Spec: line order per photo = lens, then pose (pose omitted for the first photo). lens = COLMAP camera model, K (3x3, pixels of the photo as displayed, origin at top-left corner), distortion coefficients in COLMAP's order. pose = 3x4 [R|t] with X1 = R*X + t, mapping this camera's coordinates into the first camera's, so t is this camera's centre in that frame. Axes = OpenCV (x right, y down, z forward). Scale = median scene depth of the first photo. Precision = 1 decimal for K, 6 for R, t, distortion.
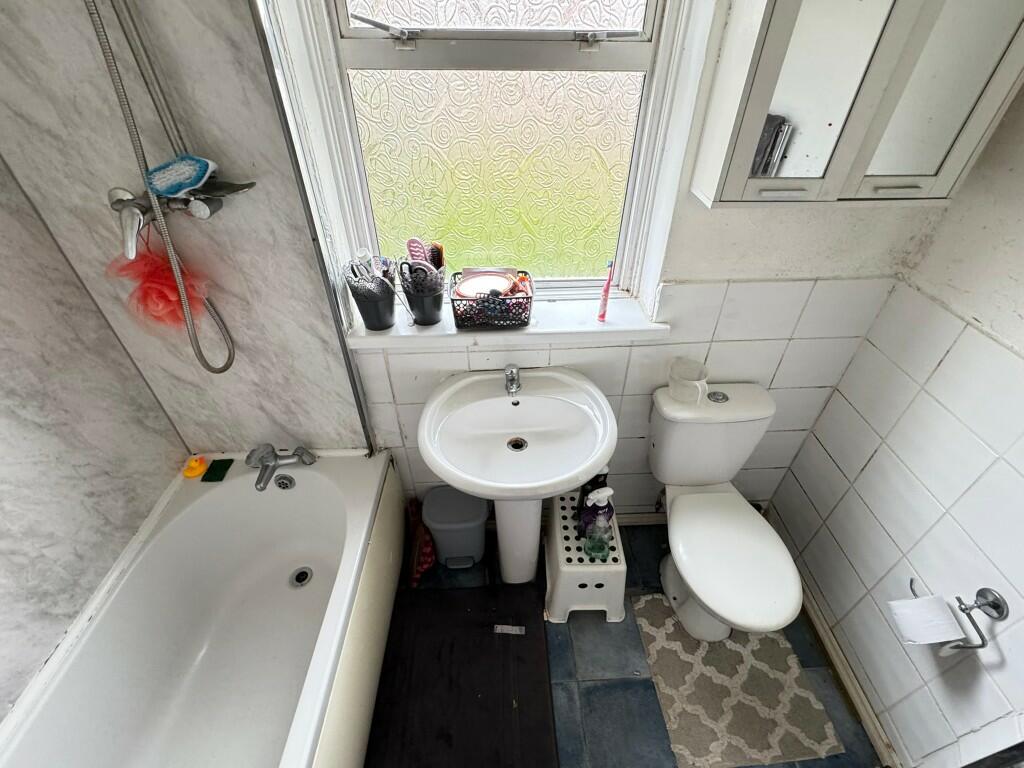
lens RADIAL K [[450.9, 0, 512.0], [0, 450.9, 384.0], [0, 0, 1]] dist [-0.001182, 0.000512]
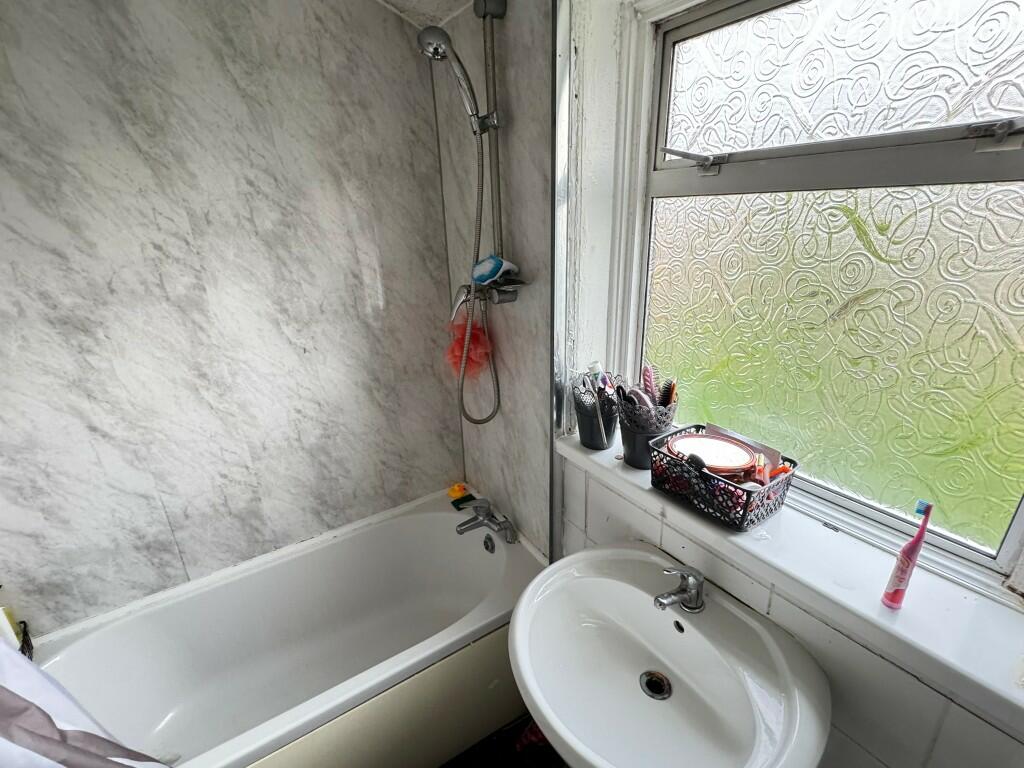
lens RADIAL K [[450.9, 0, 512.0], [0, 450.9, 384.0], [0, 0, 1]] dist [-0.001182, 0.000512]
pose [[0.520067, 0.284907, -0.805207, 0.320513], [-0.504162, 0.863374, -0.020140, -0.132350], [0.689457, 0.416428, 0.592652, 0.294011]]
